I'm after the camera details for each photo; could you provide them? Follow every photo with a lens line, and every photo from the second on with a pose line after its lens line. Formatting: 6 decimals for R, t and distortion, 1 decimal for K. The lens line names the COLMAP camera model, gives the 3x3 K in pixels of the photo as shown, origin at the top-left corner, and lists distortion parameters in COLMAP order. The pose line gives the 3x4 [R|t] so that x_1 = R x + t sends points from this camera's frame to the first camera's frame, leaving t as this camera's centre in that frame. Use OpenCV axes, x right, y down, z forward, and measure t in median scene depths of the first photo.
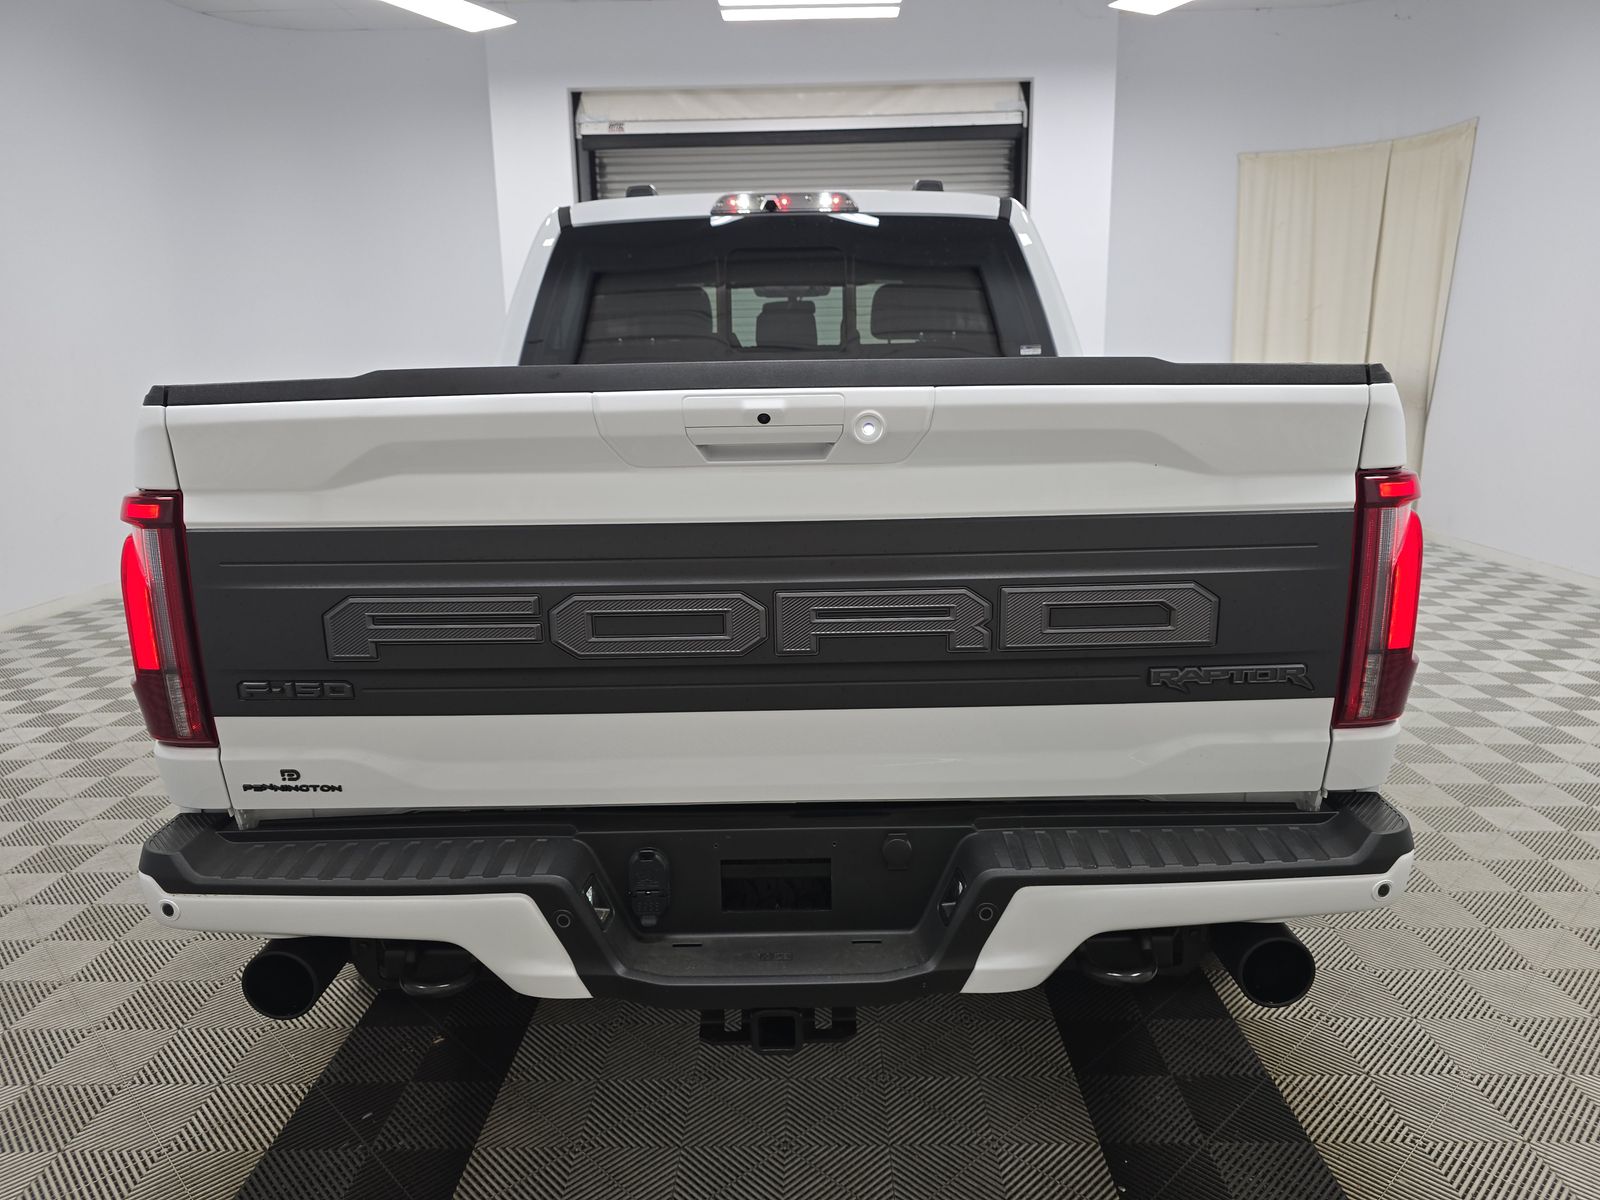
lens RADIAL K [[1074.0, 0, 800.0], [0, 1074.0, 600.0], [0, 0, 1]] dist [0.076115, -0.099799]
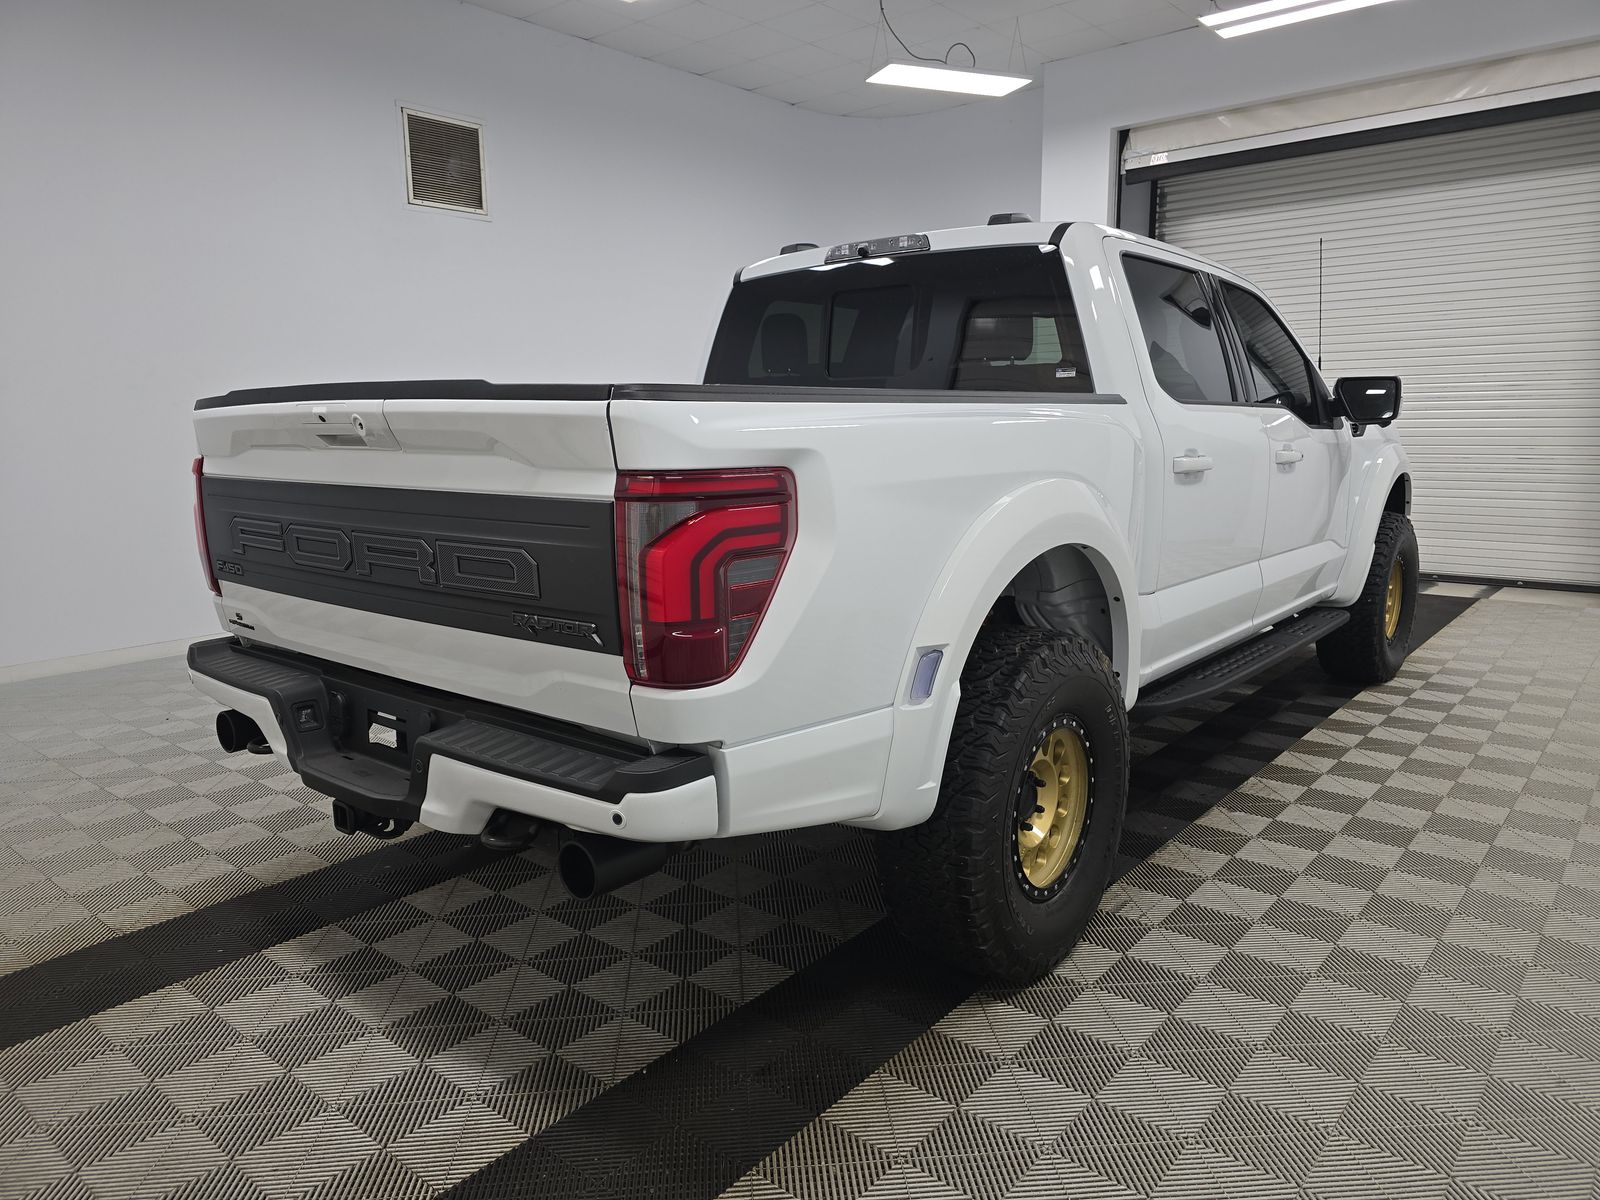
lens RADIAL K [[1089.4, 0, 800.0], [0, 1089.4, 600.0], [0, 0, 1]] dist [0.011451, -0.001250]
pose [[0.773978, 0.114743, -0.622730, 1.358156], [-0.131934, 0.991083, 0.018637, -0.021576], [0.619316, 0.067735, 0.782215, 0.159707]]
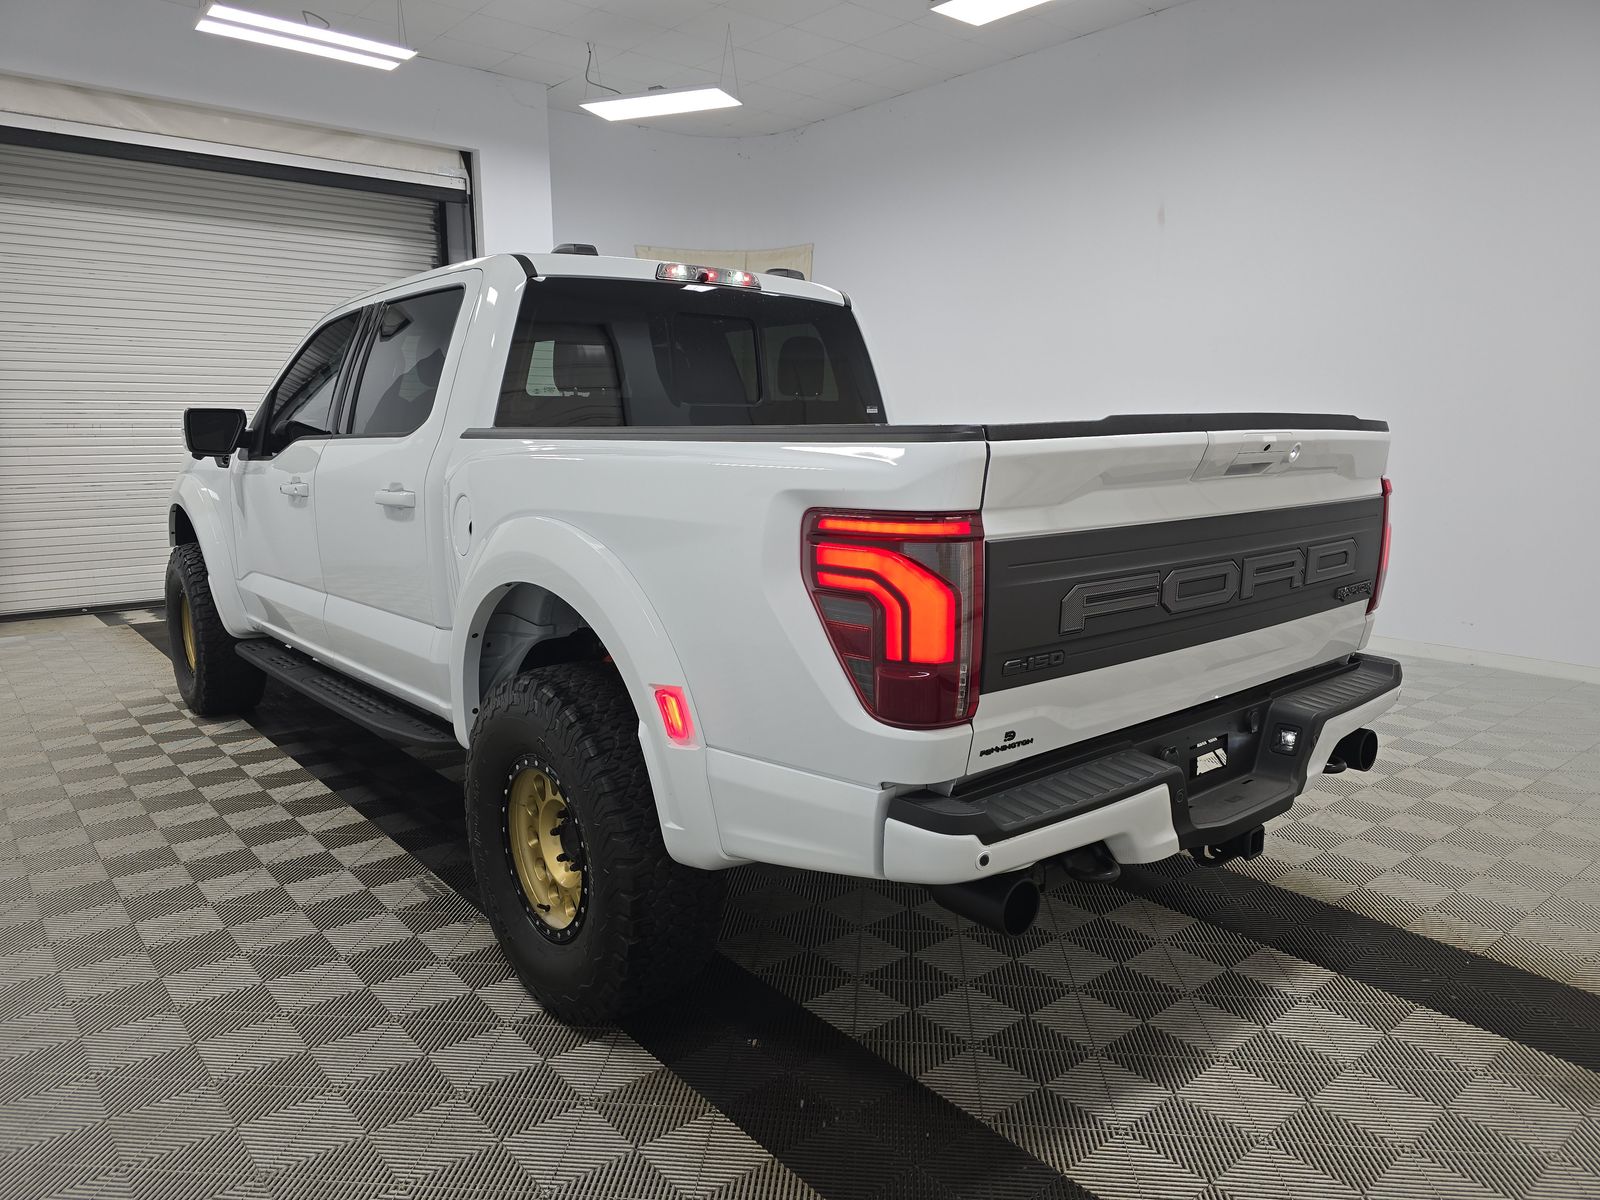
lens RADIAL K [[1074.0, 0, 800.0], [0, 1074.0, 600.0], [0, 0, 1]] dist [0.076115, -0.099799]
pose [[0.754141, -0.090775, 0.650408, -1.430129], [0.124912, 0.992147, -0.006363, -0.015843], [-0.644723, 0.086042, 0.759558, 0.200267]]
